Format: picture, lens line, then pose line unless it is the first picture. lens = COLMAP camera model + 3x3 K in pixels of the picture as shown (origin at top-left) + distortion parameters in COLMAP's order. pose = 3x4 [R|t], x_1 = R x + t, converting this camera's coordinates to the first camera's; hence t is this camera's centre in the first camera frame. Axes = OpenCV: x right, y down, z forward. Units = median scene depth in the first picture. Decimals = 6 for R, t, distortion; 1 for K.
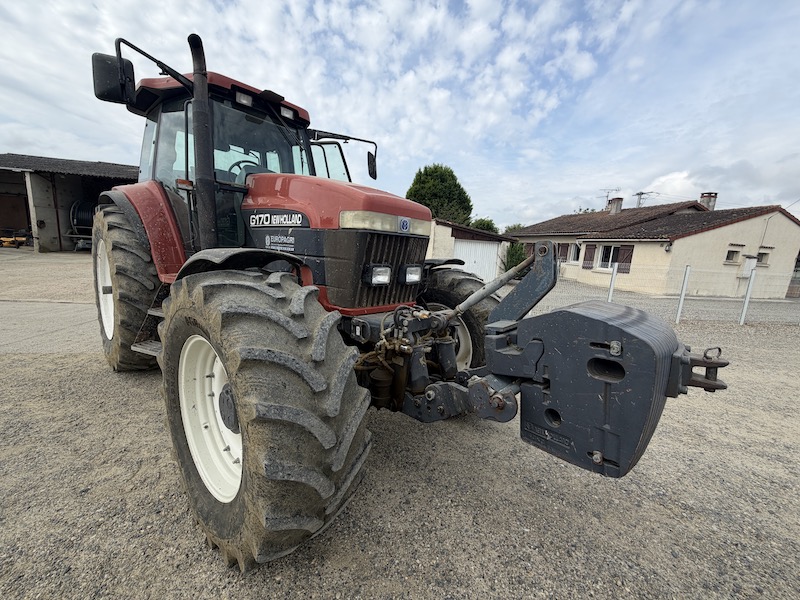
lens RADIAL K [[319.1, 0, 400.0], [0, 319.1, 300.0], [0, 0, 1]] dist [-0.000213, 0.000209]
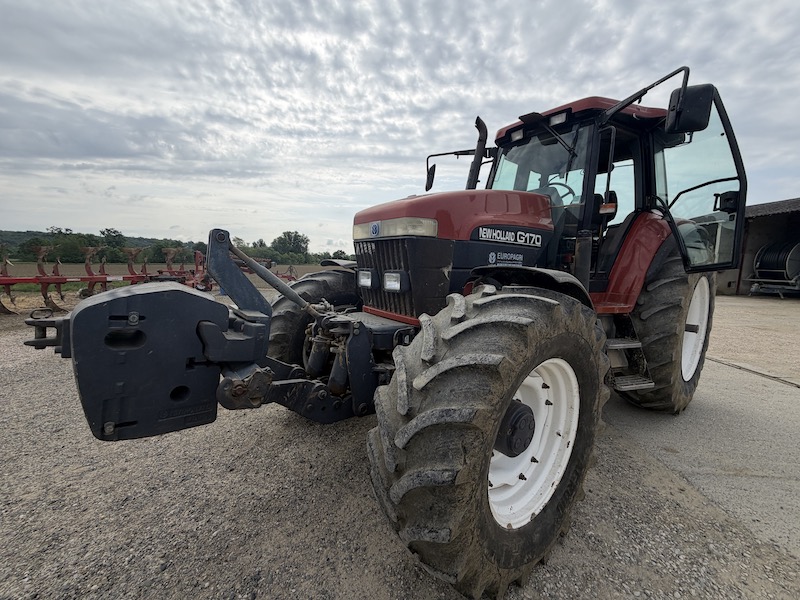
lens RADIAL K [[319.1, 0, 400.0], [0, 319.1, 300.0], [0, 0, 1]] dist [-0.000213, 0.000209]
pose [[-0.187784, 0.044510, -0.981201, 0.935436], [-0.193085, 0.977807, 0.081309, -0.107990], [0.963045, 0.204724, -0.175022, 1.219978]]
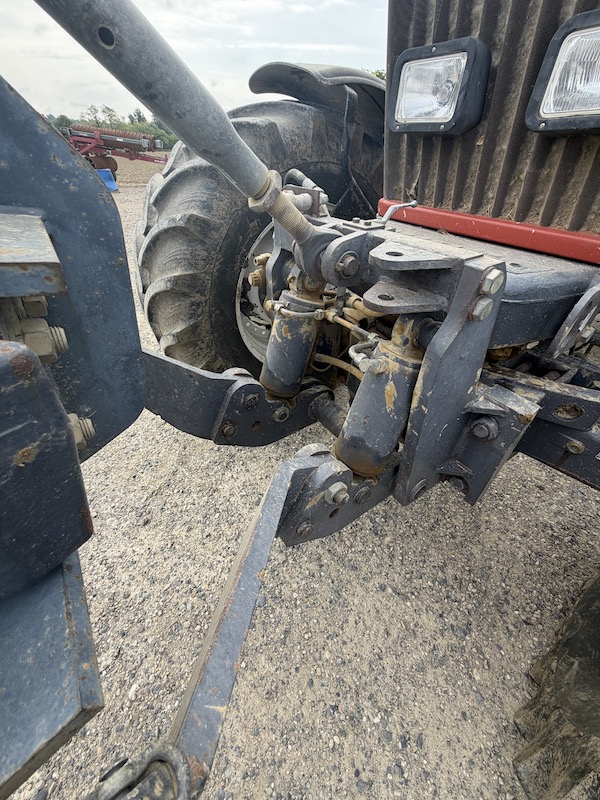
lens RADIAL K [[319.1, 0, 300.0], [0, 319.1, 400.0], [0, 0, 1]] dist [-0.000213, 0.000209]
pose [[-0.231537, 0.547608, -0.804062, 0.386116], [-0.191082, 0.784821, 0.589528, 0.006161], [0.953875, 0.290139, -0.077077, 0.911685]]
